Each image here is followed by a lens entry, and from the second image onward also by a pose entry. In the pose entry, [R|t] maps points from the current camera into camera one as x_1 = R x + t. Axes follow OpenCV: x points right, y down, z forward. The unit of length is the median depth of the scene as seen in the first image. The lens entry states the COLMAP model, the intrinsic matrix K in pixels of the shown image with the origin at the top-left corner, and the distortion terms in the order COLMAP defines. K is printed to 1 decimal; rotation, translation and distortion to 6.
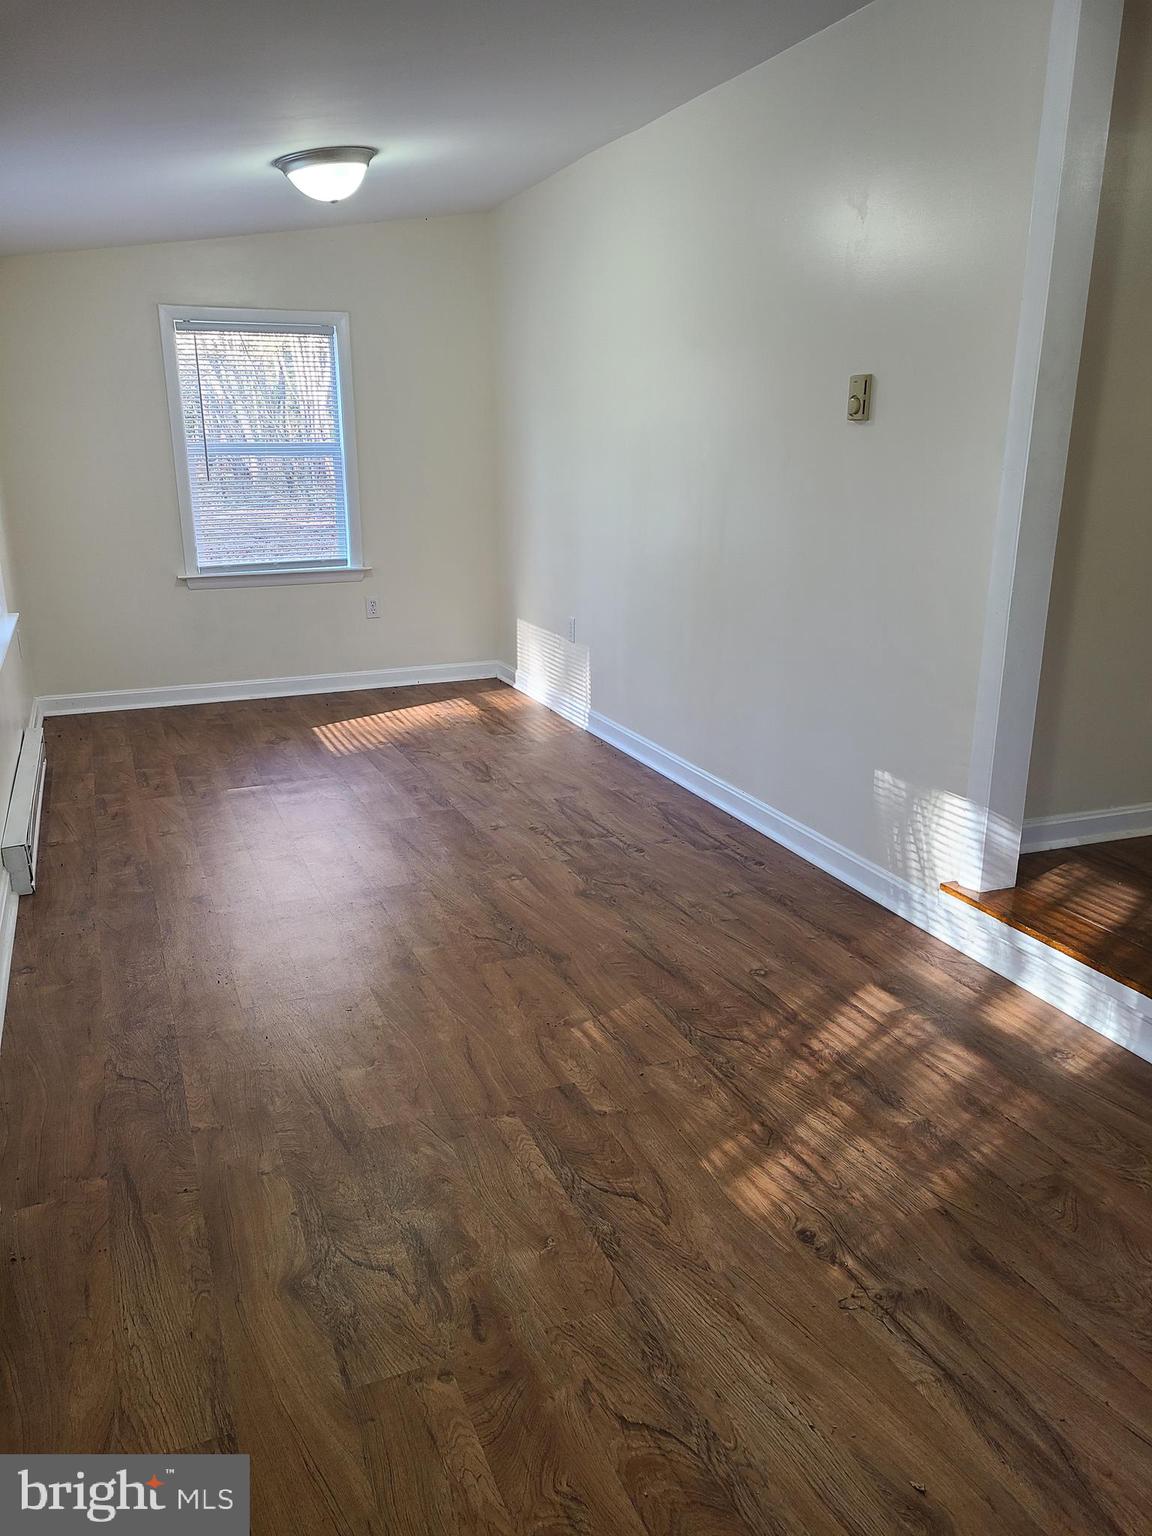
lens RADIAL K [[1130.4, 0, 576.4], [0, 1130.4, 780.0], [0, 0, 1]] dist [0.056886, -0.032622]
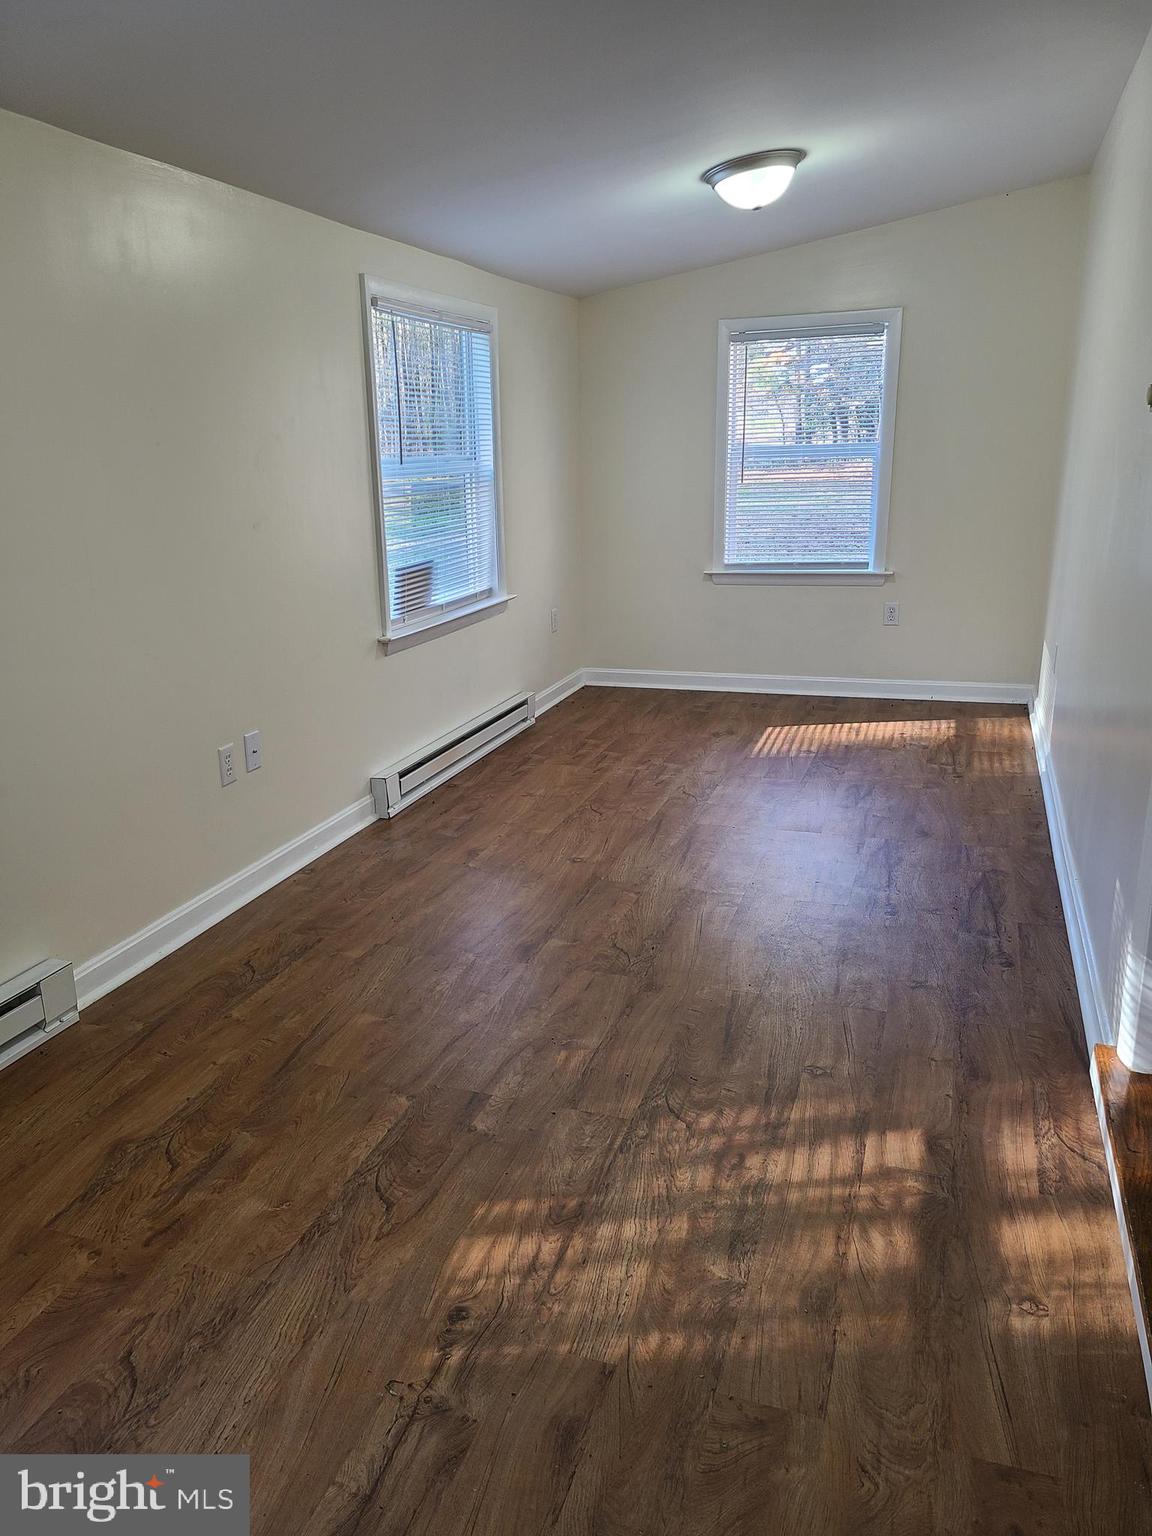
lens RADIAL K [[1130.4, 0, 576.4], [0, 1130.4, 780.0], [0, 0, 1]] dist [0.056886, -0.032622]
pose [[0.751680, 0.175853, -0.635652, 0.504370], [-0.172516, 0.982667, 0.067848, -0.067805], [0.636566, 0.058660, 0.768988, 0.207301]]
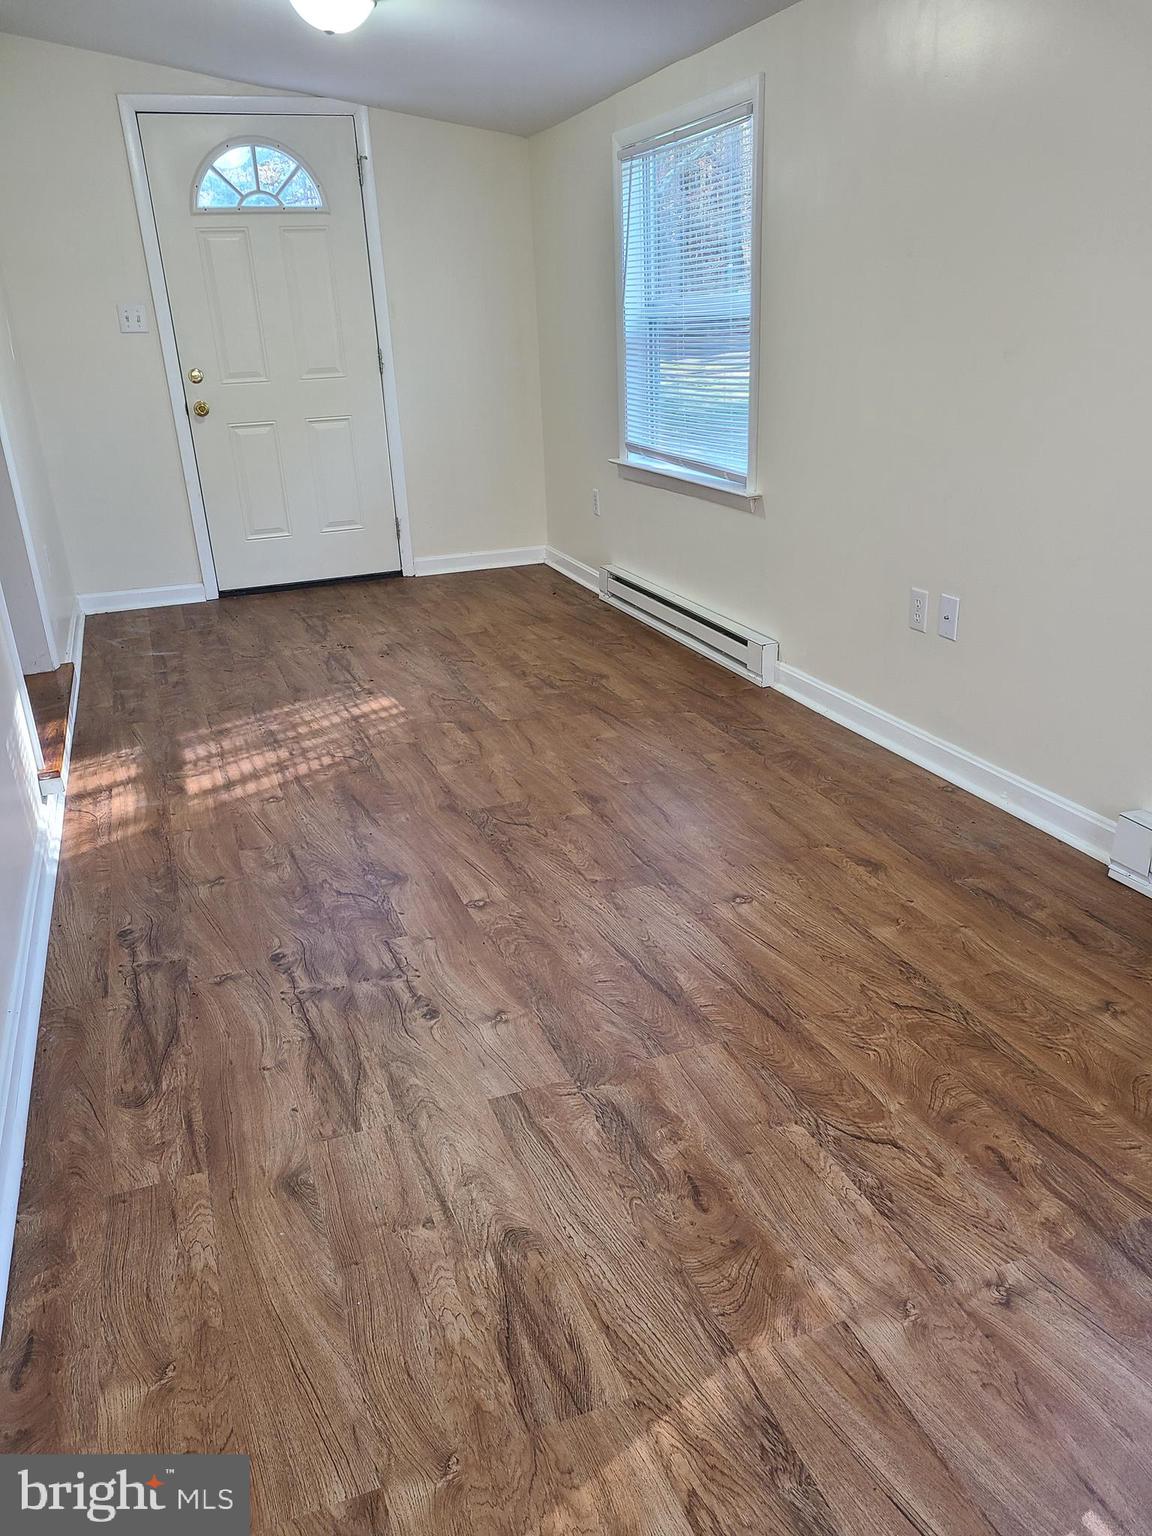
lens RADIAL K [[1138.8, 0, 554.6], [0, 1138.8, 775.8], [0, 0, 1]] dist [0.061304, -0.038558]
pose [[-0.997719, 0.021339, 0.064037, -0.176761], [0.056717, 0.779404, 0.623949, -0.507301], [-0.036597, 0.626158, -0.778837, 1.760746]]
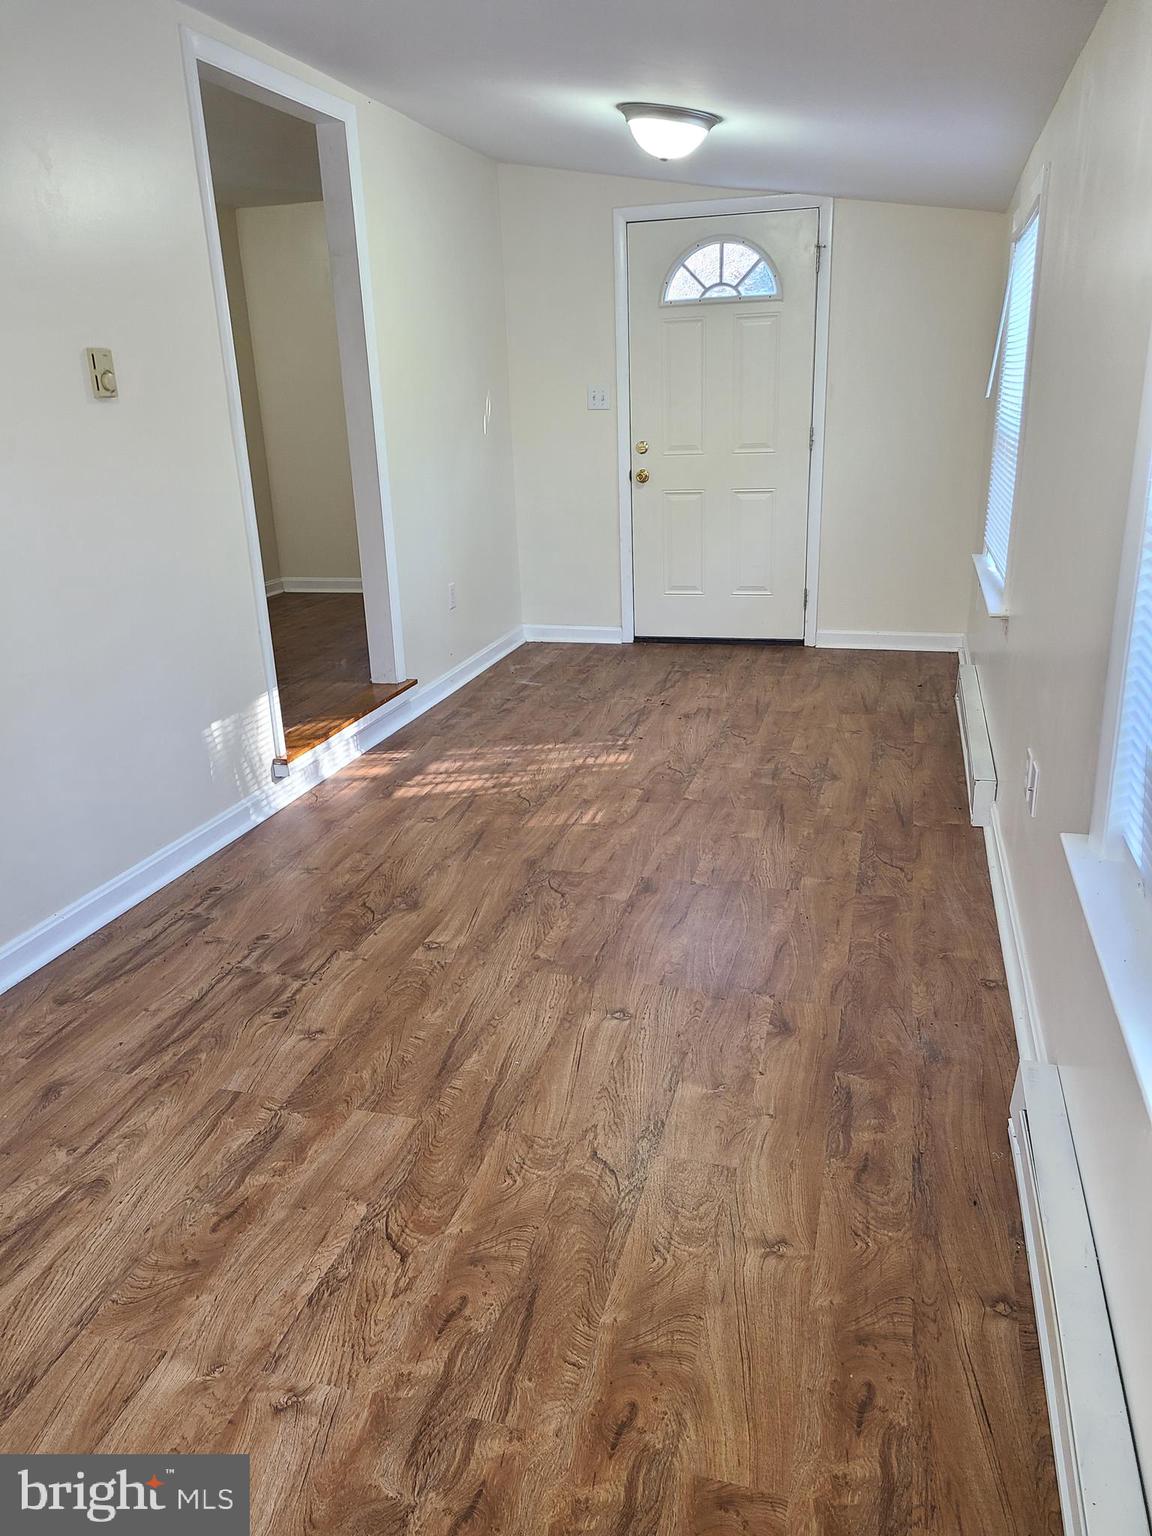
lens RADIAL K [[1130.4, 0, 576.4], [0, 1130.4, 780.0], [0, 0, 1]] dist [0.056886, -0.032622]
pose [[-0.784071, -0.179655, 0.594102, -0.703137], [0.208973, 0.824895, 0.525241, -0.494642], [-0.584434, 0.535977, -0.609234, 1.593643]]
